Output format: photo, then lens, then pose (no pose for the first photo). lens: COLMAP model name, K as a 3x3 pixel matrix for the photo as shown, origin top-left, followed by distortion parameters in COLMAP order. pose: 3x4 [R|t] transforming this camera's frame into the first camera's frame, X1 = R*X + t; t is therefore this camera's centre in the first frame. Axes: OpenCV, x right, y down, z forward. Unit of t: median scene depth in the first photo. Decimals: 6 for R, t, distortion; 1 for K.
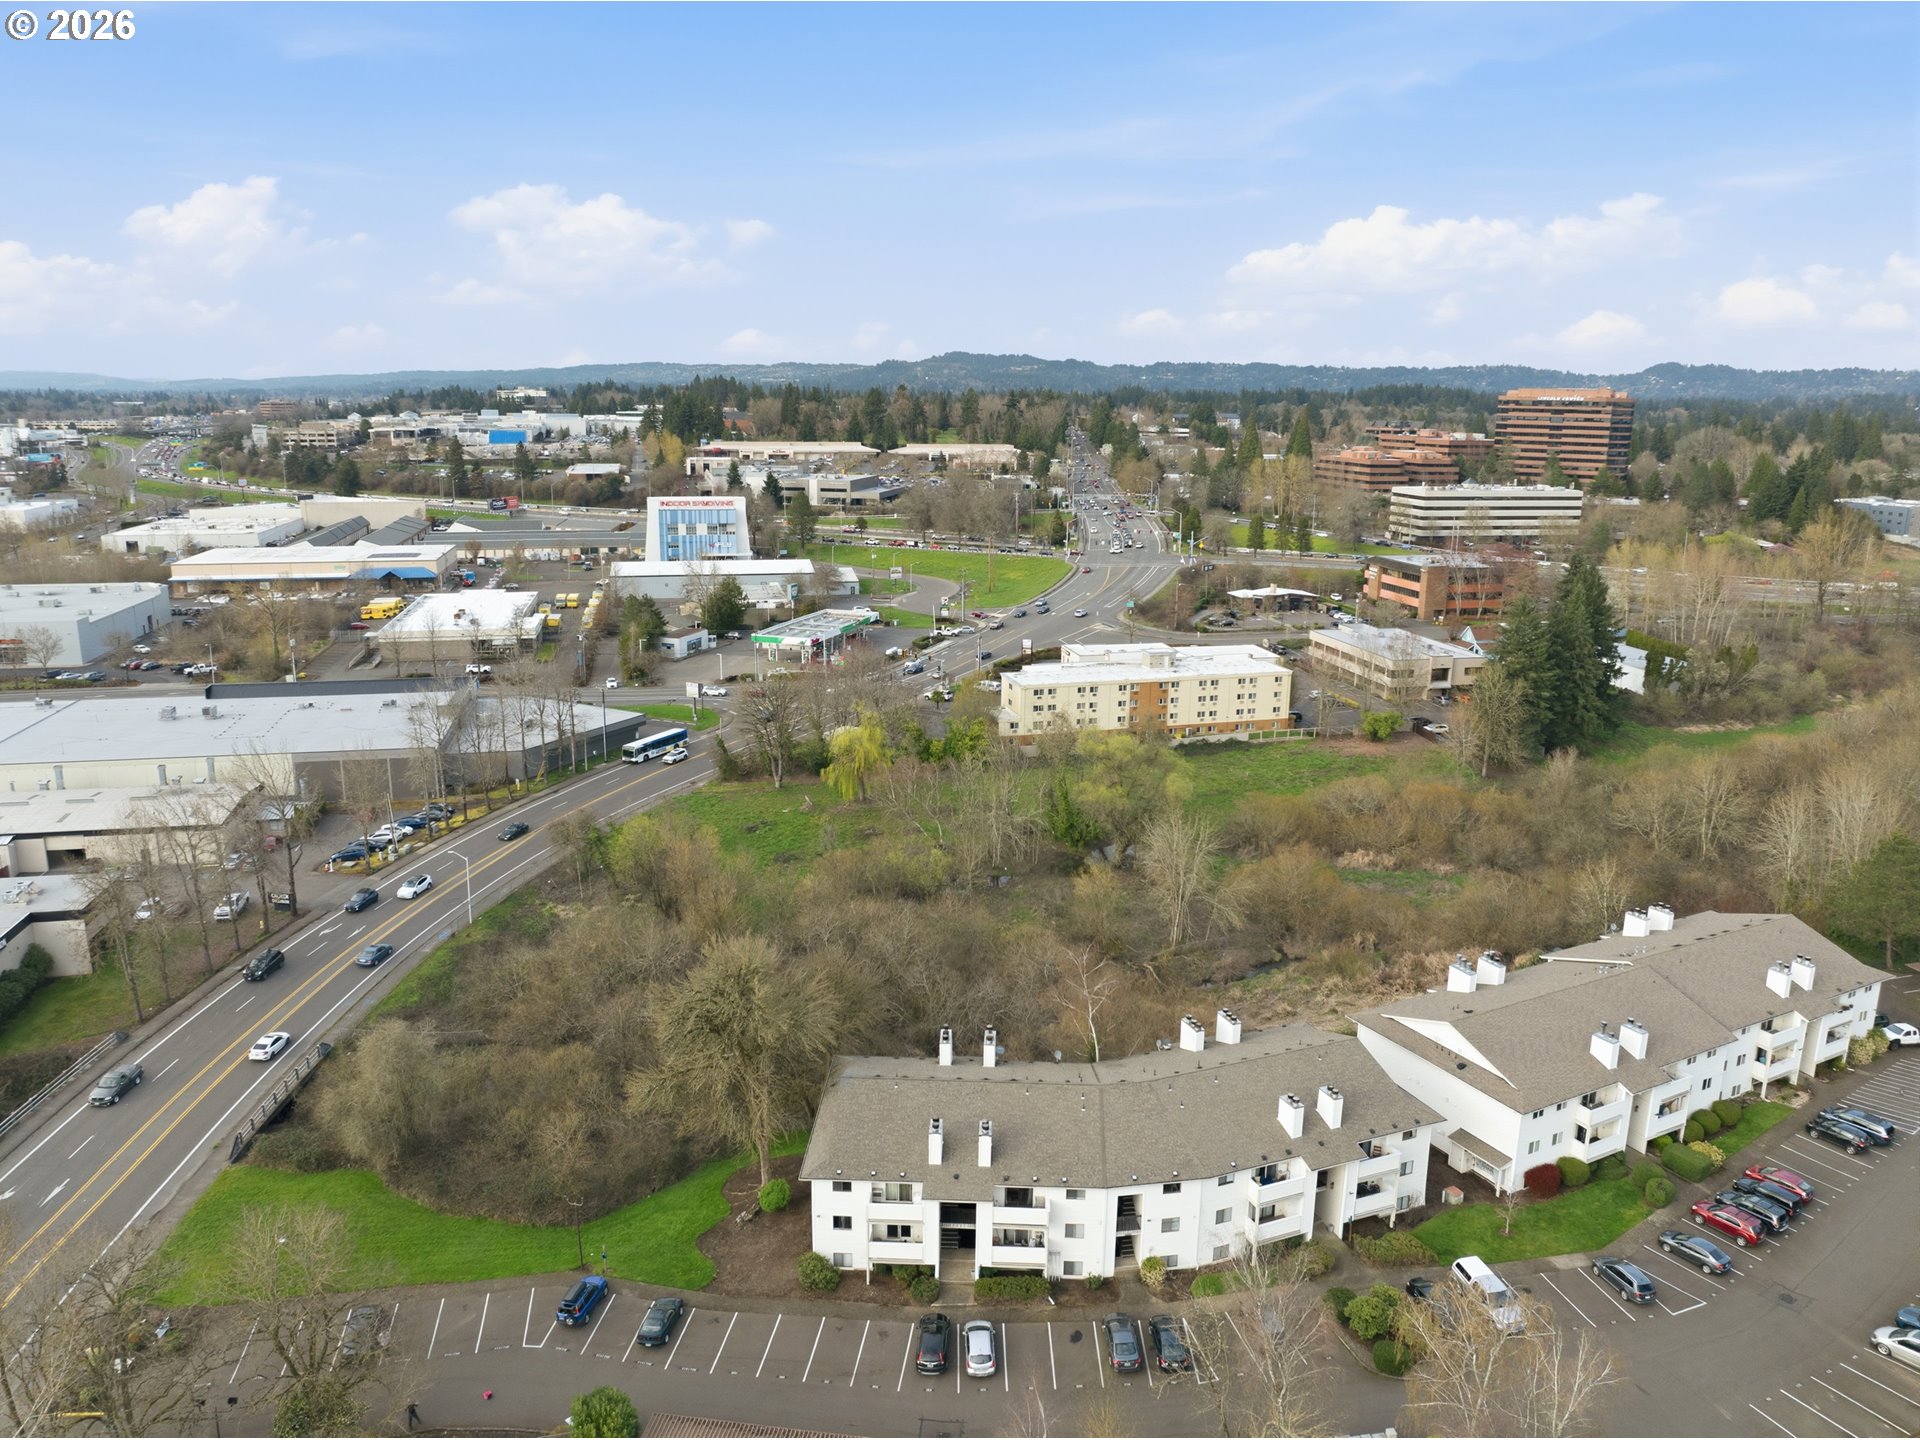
lens RADIAL K [[1373.1, 0, 960.0], [0, 1373.1, 720.0], [0, 0, 1]] dist [-0.040172, -0.003536]
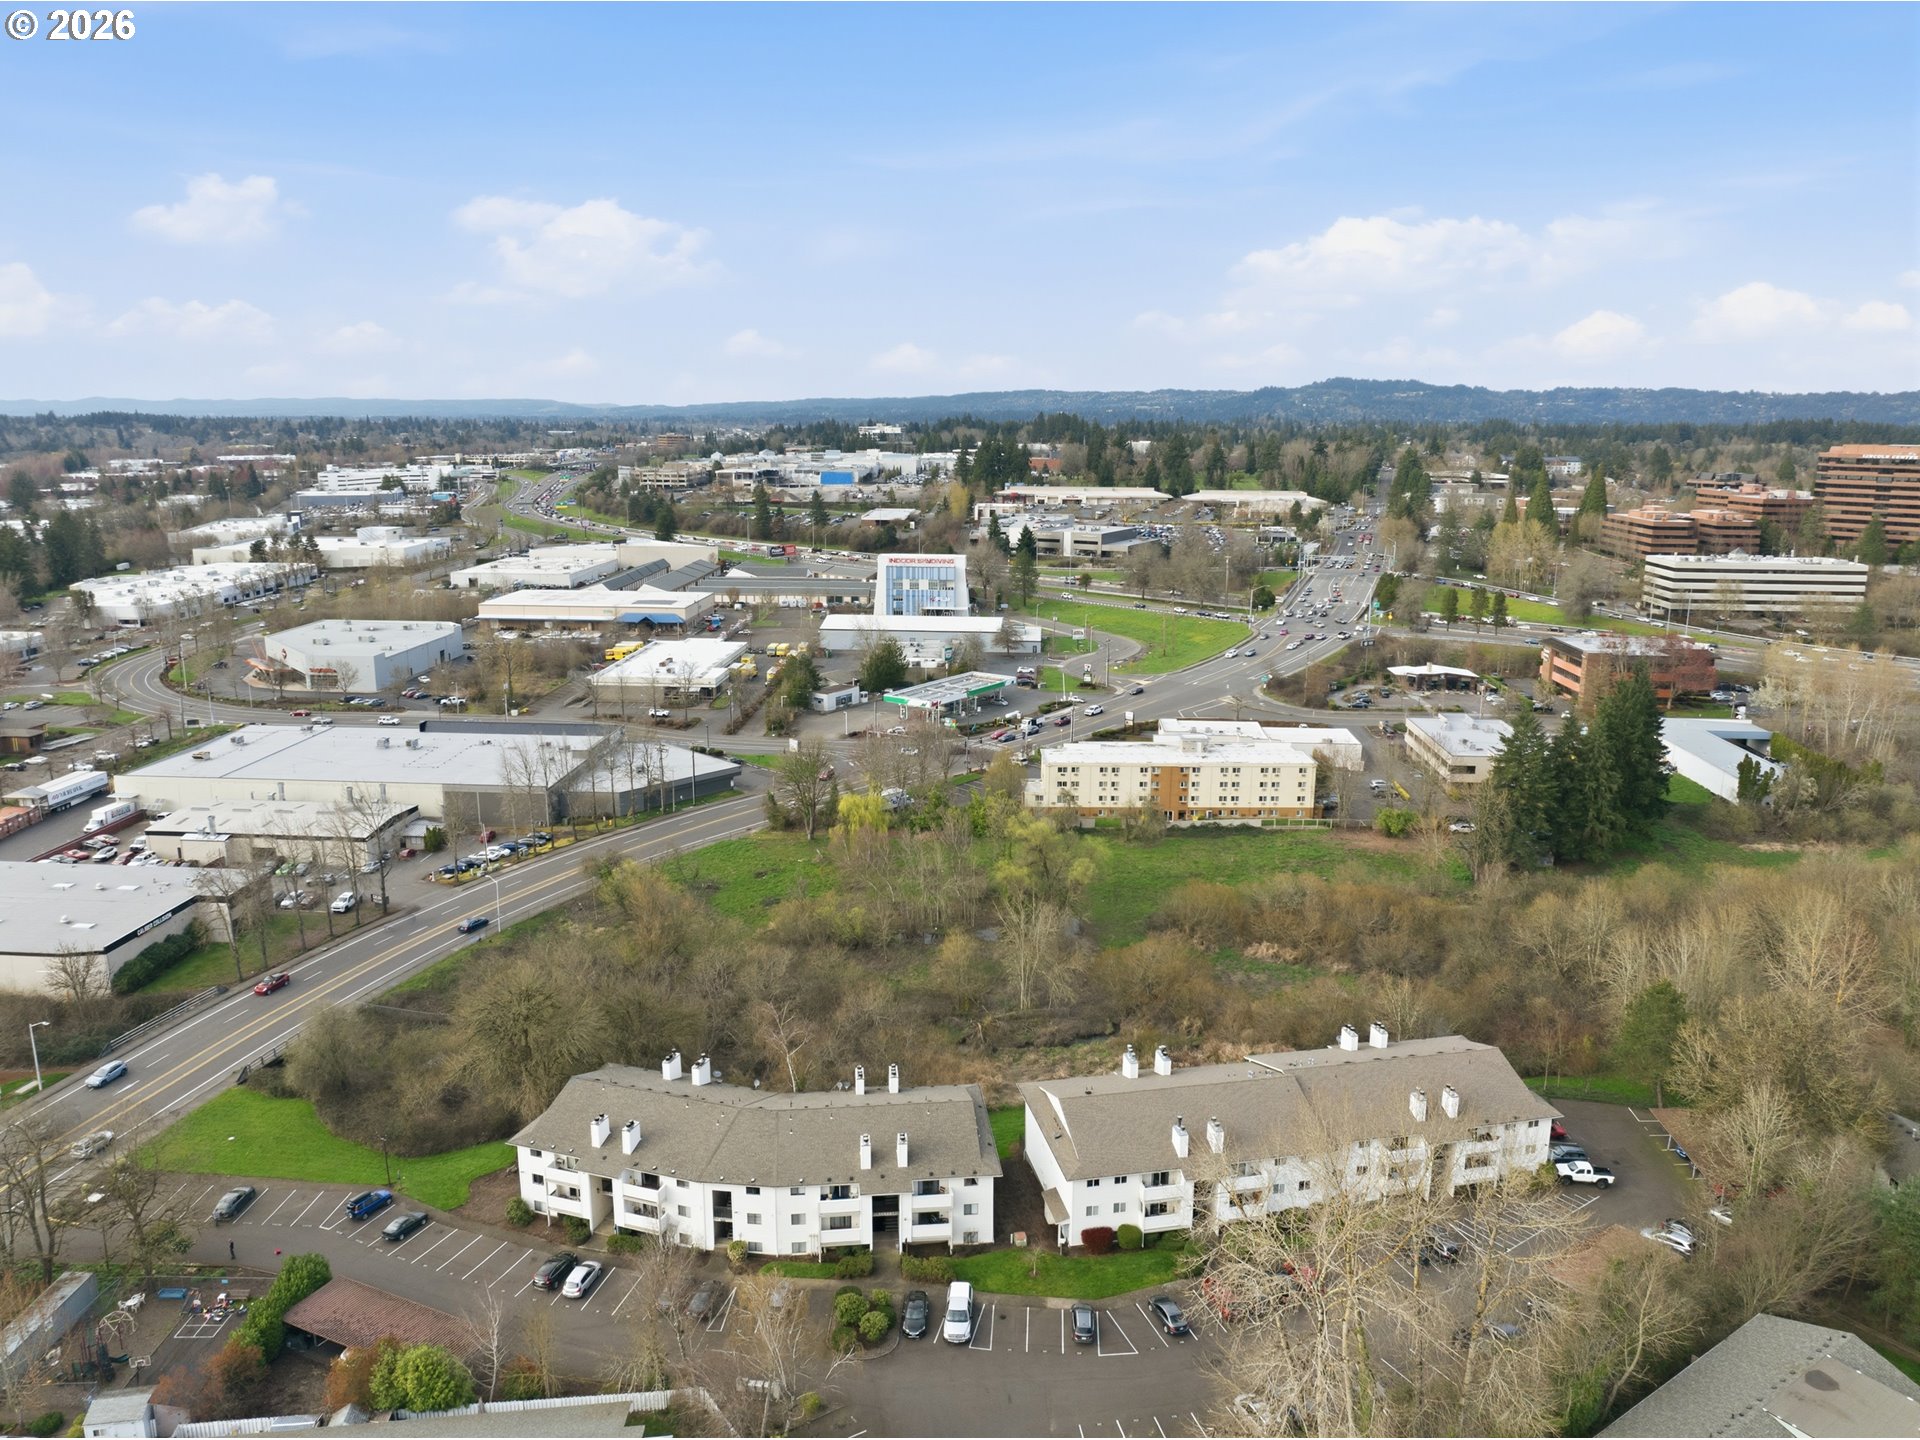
lens RADIAL K [[1373.1, 0, 960.0], [0, 1373.1, 720.0], [0, 0, 1]] dist [-0.040172, -0.003536]
pose [[0.960642, 0.055721, -0.272143, 0.170492], [-0.059711, 0.998195, -0.006395, -0.029686], [0.271295, 0.022393, 0.962236, -0.059040]]
